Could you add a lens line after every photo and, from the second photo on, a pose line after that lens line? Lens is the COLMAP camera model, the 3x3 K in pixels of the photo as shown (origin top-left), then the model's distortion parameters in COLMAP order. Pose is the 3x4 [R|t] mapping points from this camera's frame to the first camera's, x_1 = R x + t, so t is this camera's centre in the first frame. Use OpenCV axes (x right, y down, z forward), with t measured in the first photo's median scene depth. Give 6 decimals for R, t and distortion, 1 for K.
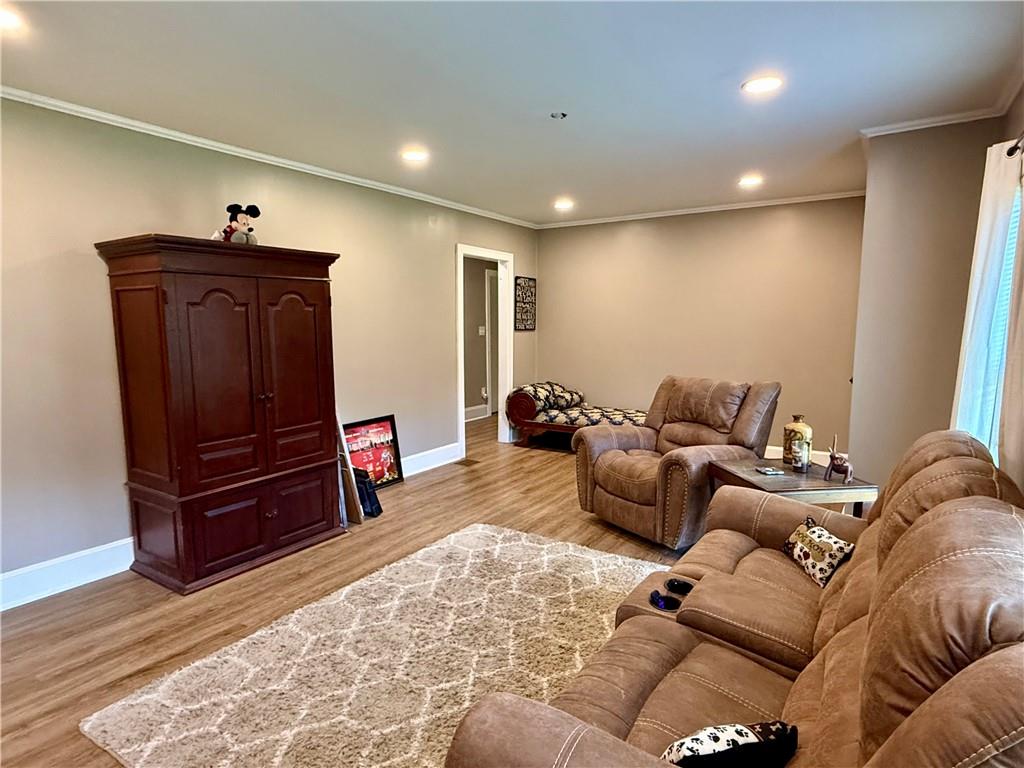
lens RADIAL K [[574.2, 0, 511.1], [0, 574.2, 386.3], [0, 0, 1]] dist [-0.001397, 0.000851]
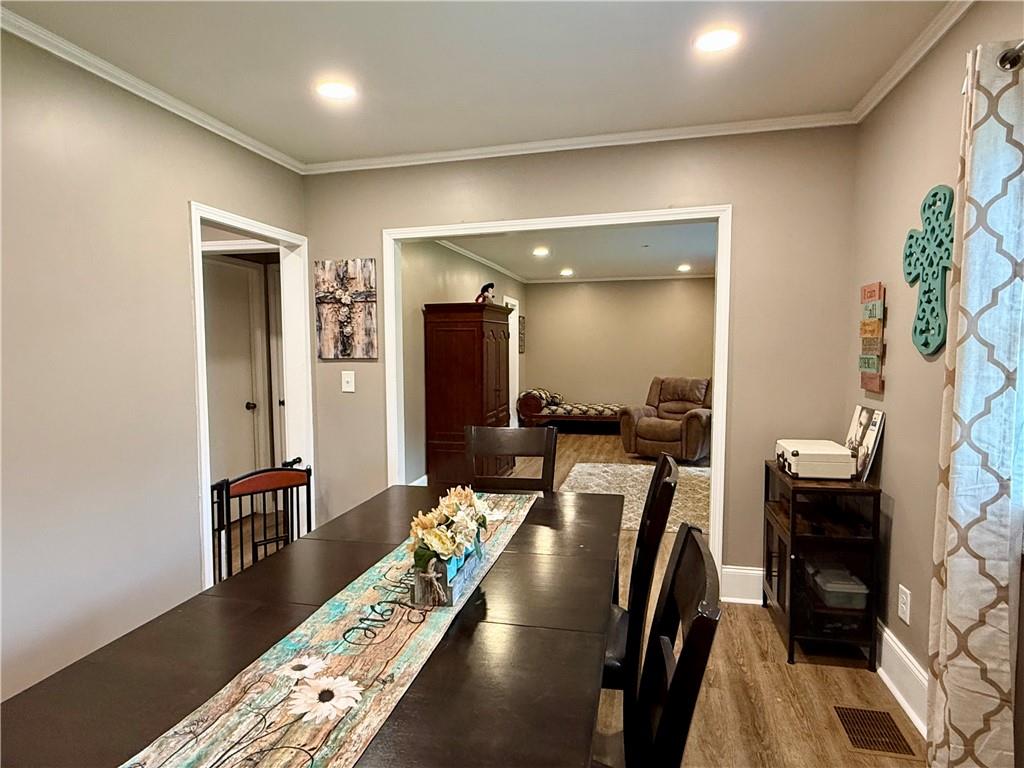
lens RADIAL K [[574.2, 0, 511.1], [0, 574.2, 386.3], [0, 0, 1]] dist [-0.001397, 0.000851]
pose [[0.937929, -0.028947, 0.345617, -0.769329], [0.043945, 0.998398, -0.035635, 0.055492], [-0.344032, 0.048611, 0.937699, -0.513354]]
